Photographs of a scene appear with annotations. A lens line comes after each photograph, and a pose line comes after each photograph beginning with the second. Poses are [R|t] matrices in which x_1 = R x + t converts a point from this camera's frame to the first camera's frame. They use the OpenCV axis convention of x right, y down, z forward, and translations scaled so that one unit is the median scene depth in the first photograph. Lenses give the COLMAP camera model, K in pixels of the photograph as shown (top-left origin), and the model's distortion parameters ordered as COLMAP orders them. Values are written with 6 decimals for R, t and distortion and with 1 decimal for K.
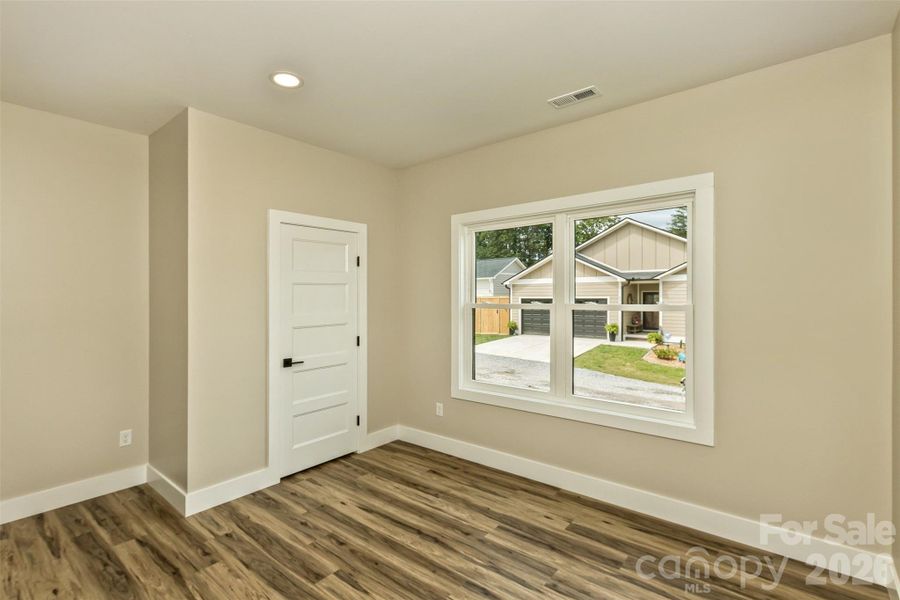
lens RADIAL K [[427.0, 0, 452.8], [0, 427.0, 288.9], [0, 0, 1]] dist [-0.002028, -0.000266]
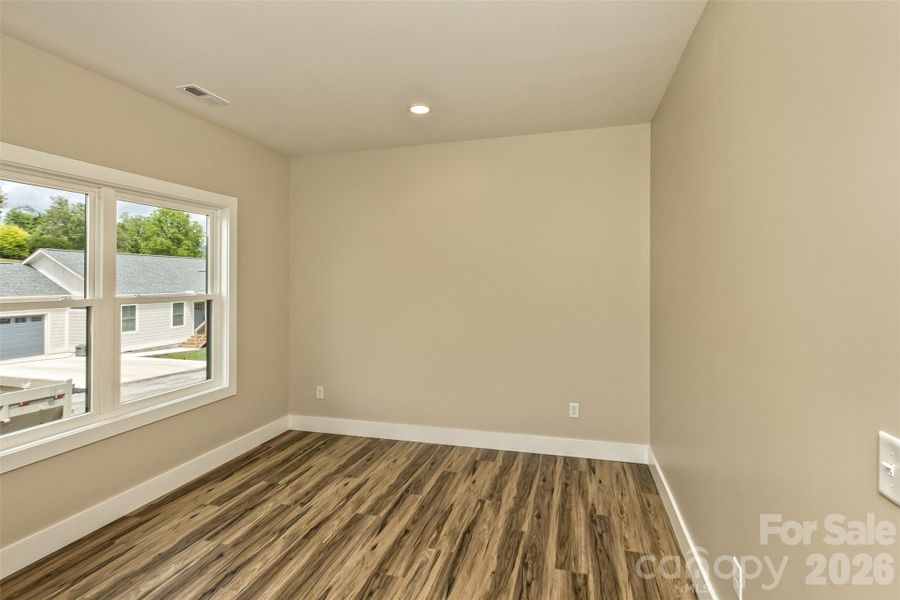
lens RADIAL K [[427.0, 0, 452.8], [0, 427.0, 288.9], [0, 0, 1]] dist [-0.002028, -0.000266]
pose [[-0.398867, -0.011176, 0.916941, -1.008979], [-0.010634, 0.999915, 0.007562, -0.006566], [-0.916947, -0.006734, -0.398952, 0.929905]]
